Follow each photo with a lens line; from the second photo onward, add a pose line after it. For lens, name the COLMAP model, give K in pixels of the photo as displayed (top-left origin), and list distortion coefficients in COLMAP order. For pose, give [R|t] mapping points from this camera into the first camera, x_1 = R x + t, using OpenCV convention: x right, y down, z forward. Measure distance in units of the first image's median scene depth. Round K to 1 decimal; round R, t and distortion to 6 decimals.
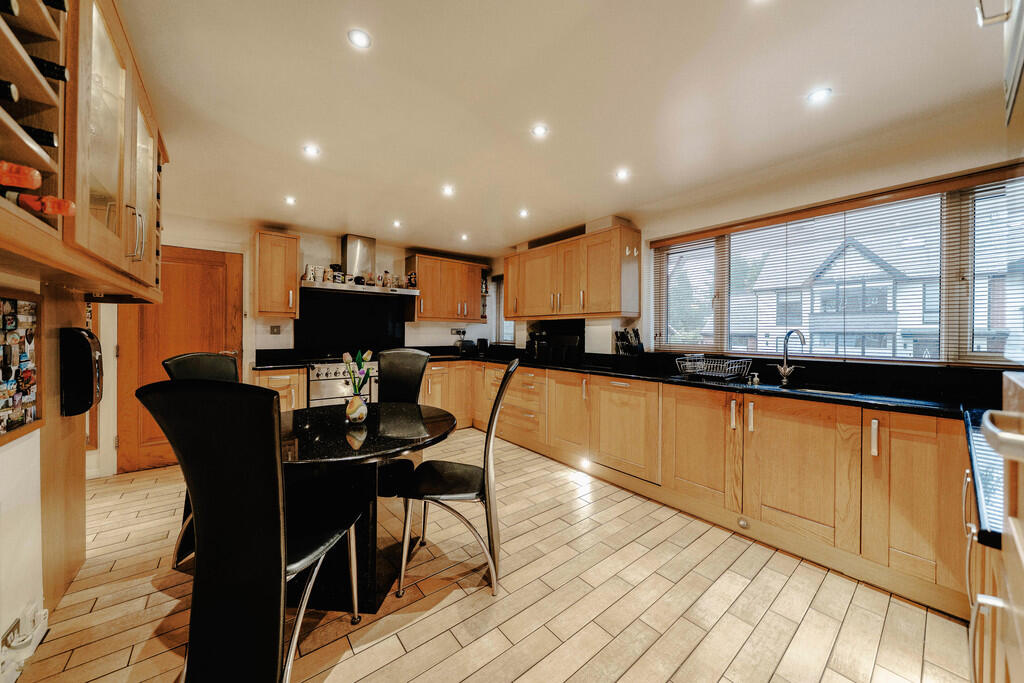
lens RADIAL K [[349.5, 0, 511.2], [0, 349.5, 337.1], [0, 0, 1]] dist [-0.006138, -0.000021]
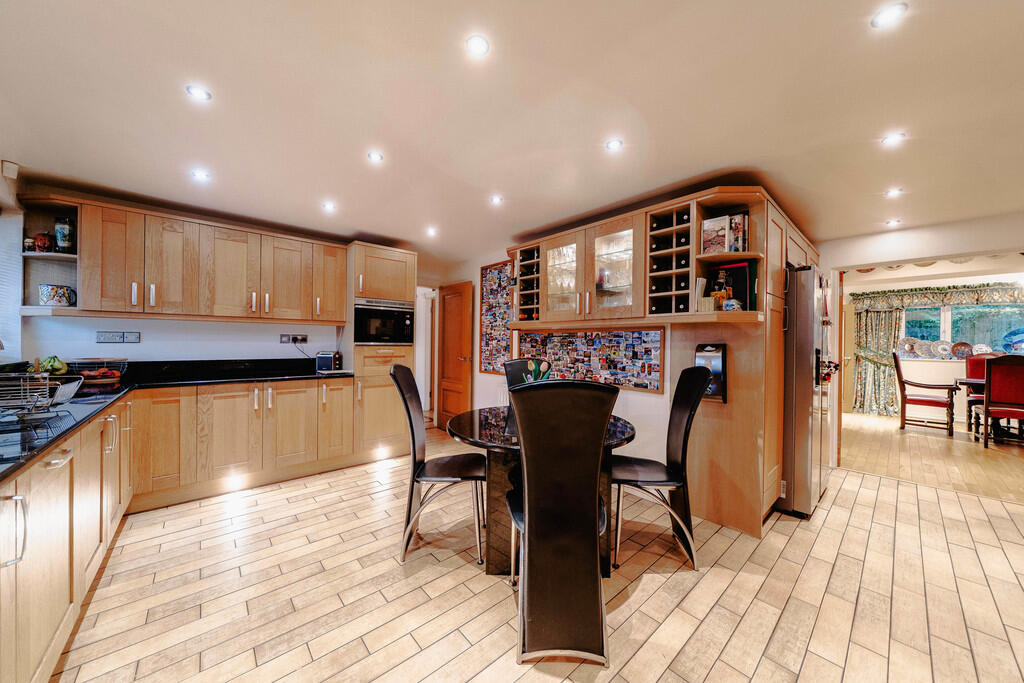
lens RADIAL K [[349.5, 0, 511.7], [0, 349.5, 343.1], [0, 0, 1]] dist [-0.006138, -0.000021]
pose [[-0.998562, -0.018347, -0.050382, -0.317825], [-0.018614, 0.999815, 0.004839, -0.019659], [0.050284, 0.005770, -0.998718, 2.228756]]
